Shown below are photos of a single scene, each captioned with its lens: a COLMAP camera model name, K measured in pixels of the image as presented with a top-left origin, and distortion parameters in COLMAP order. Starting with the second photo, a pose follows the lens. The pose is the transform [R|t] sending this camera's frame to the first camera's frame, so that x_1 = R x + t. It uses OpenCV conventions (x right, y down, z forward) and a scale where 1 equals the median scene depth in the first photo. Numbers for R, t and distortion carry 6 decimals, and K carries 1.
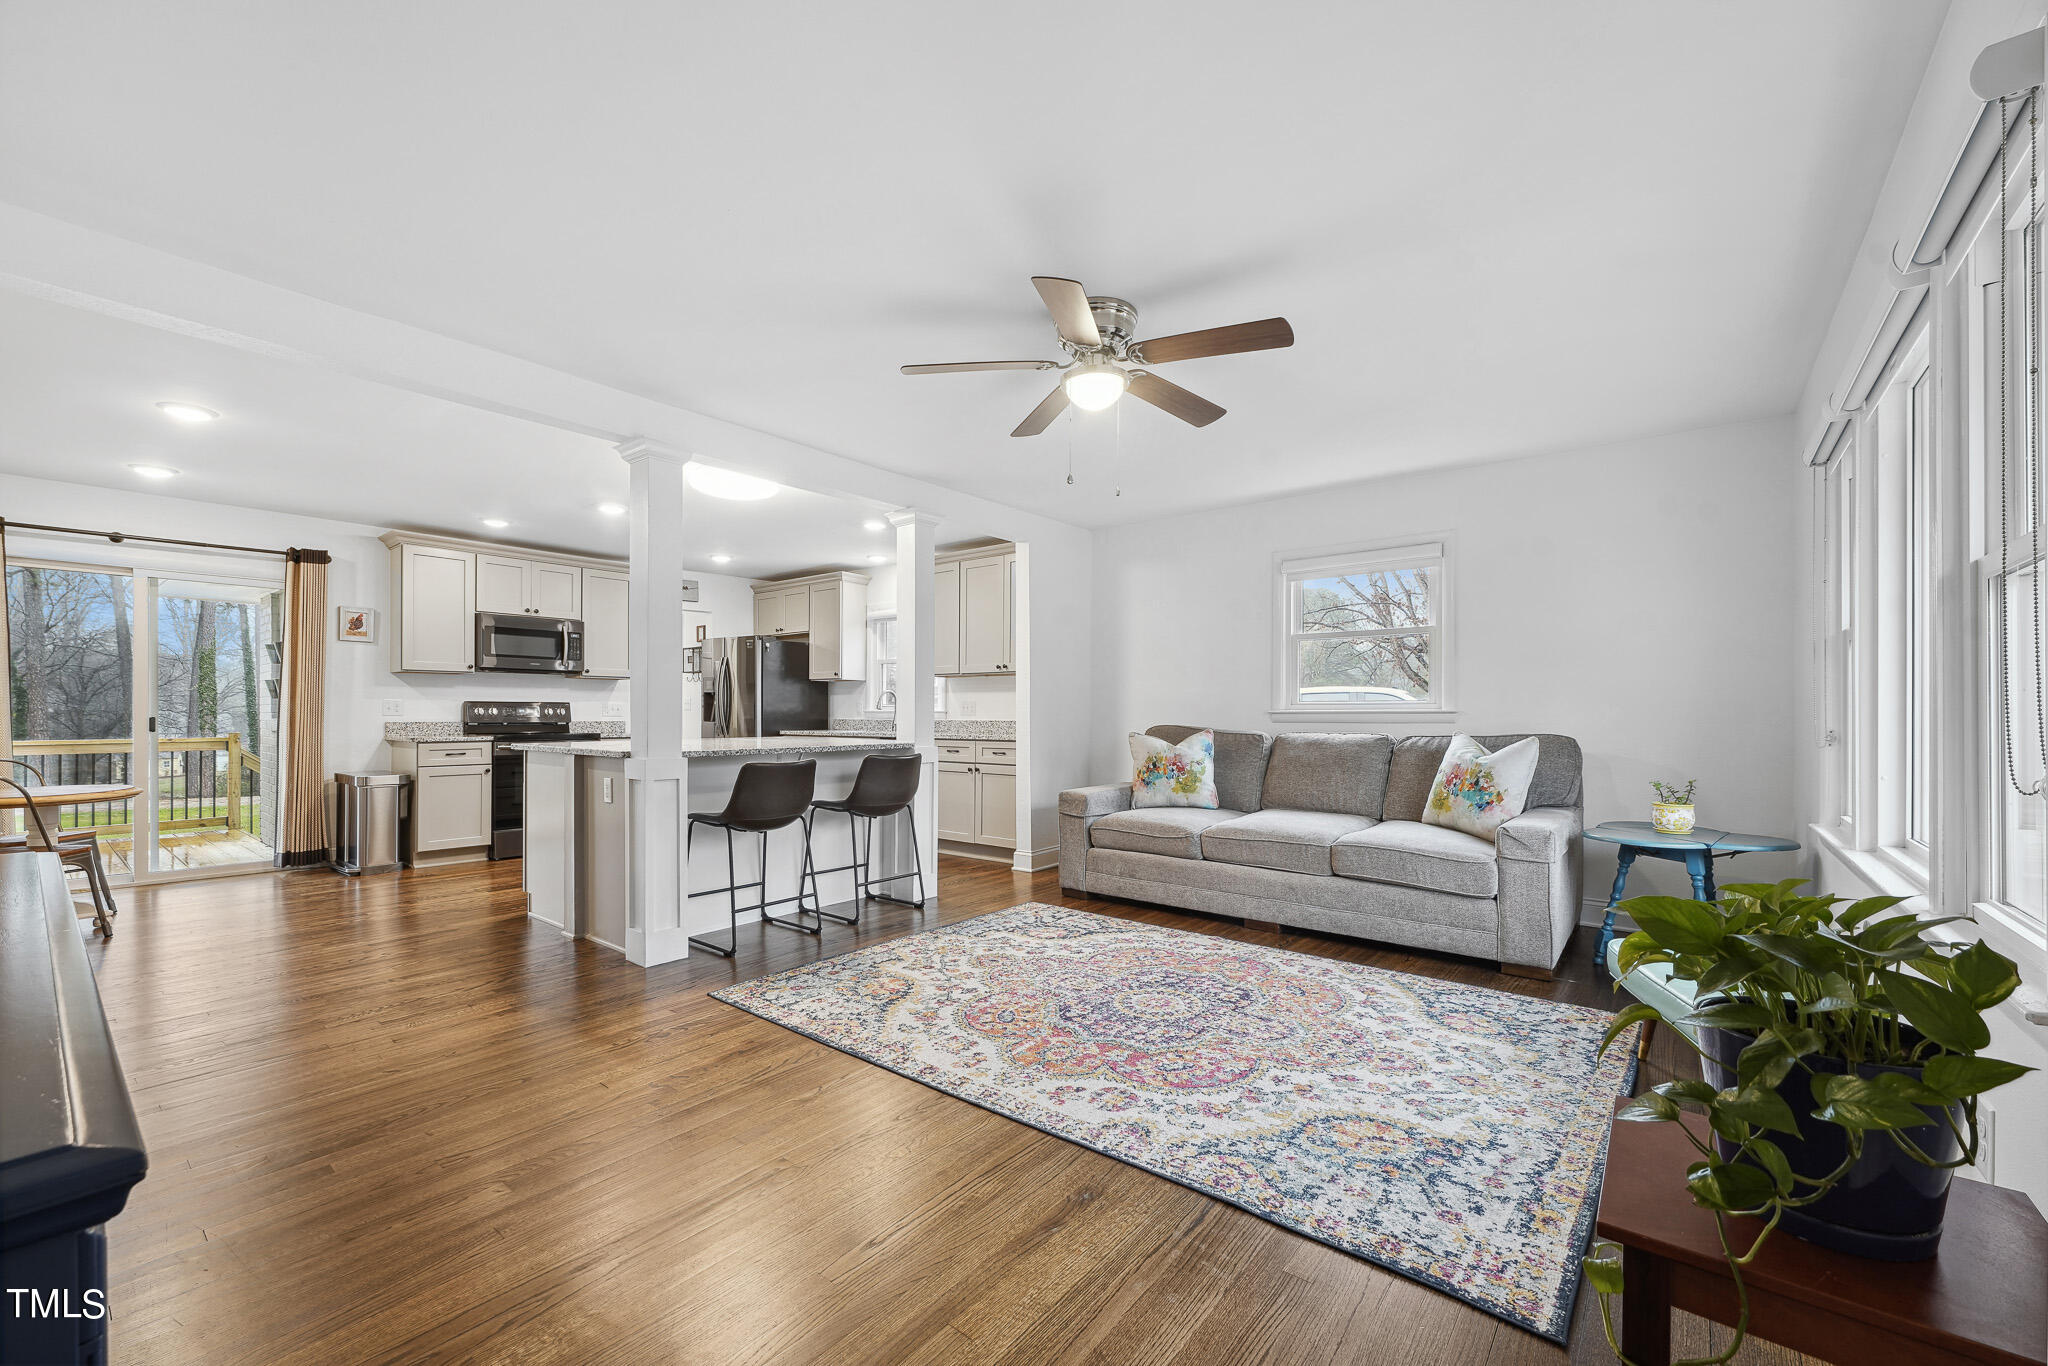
lens RADIAL K [[817.3, 0, 1017.8], [0, 817.3, 710.5], [0, 0, 1]] dist [-0.002131, -0.000198]
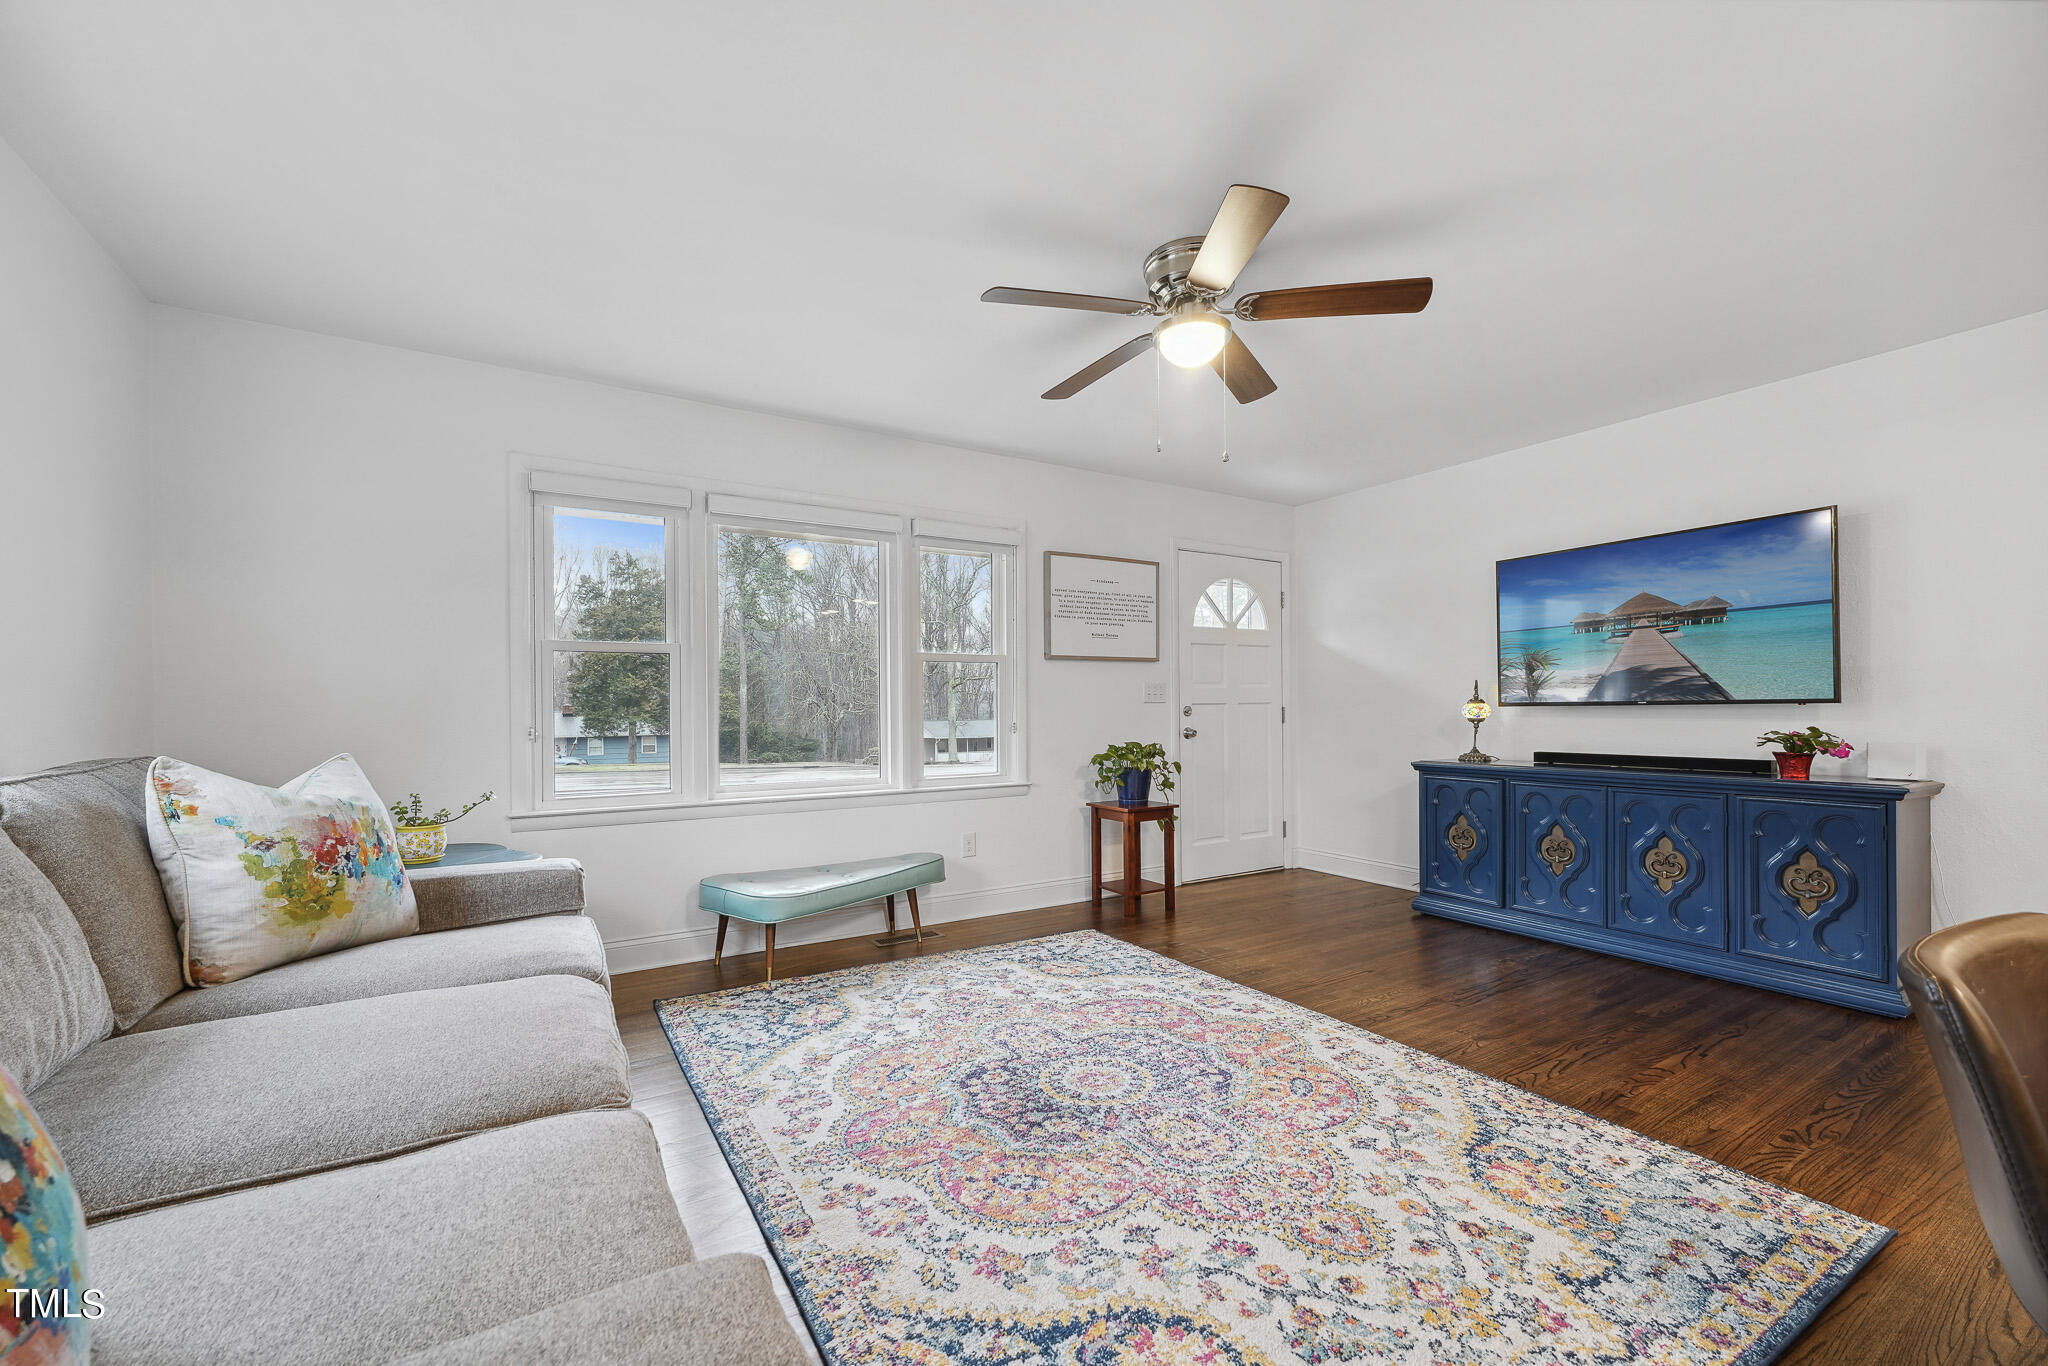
lens RADIAL K [[817.3, 0, 1017.8], [0, 817.3, 710.5], [0, 0, 1]] dist [-0.002131, -0.000198]
pose [[-0.942567, 0.004457, 0.333986, -0.015582], [0.004576, 0.999989, -0.000430, 0.004109], [-0.333985, 0.001123, -0.942578, 1.359757]]
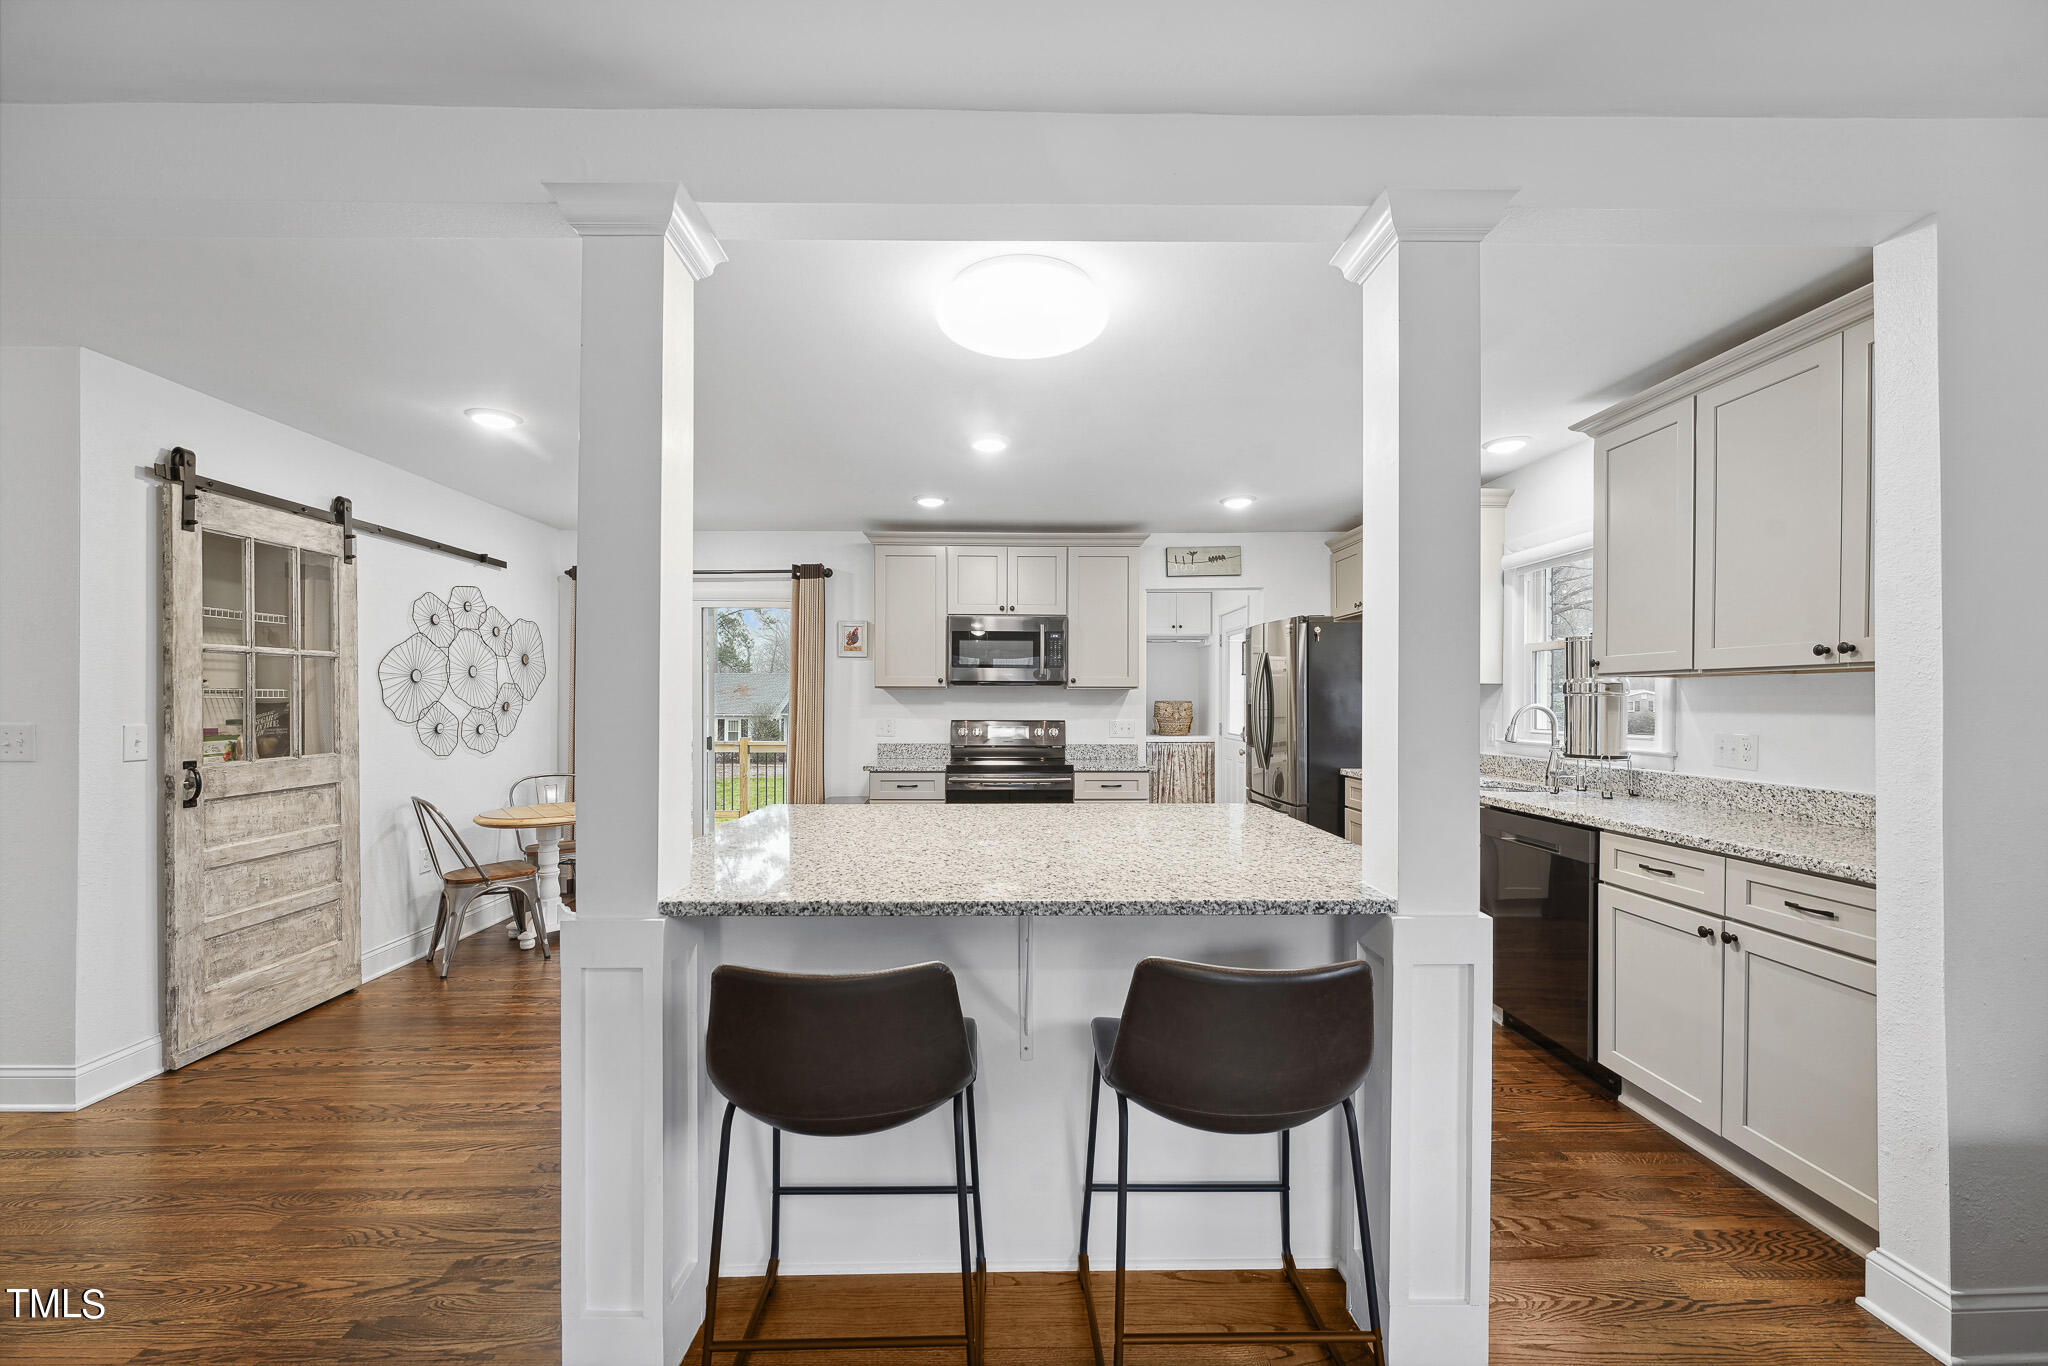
lens RADIAL K [[816.1, 0, 1007.7], [0, 816.1, 702.3], [0, 0, 1]] dist [-0.000172, 0.000005]
pose [[0.642894, 0.000148, -0.765955, 0.033063], [0.002661, 0.999994, 0.002427, -0.052085], [0.765951, -0.003598, 0.642889, 0.800876]]
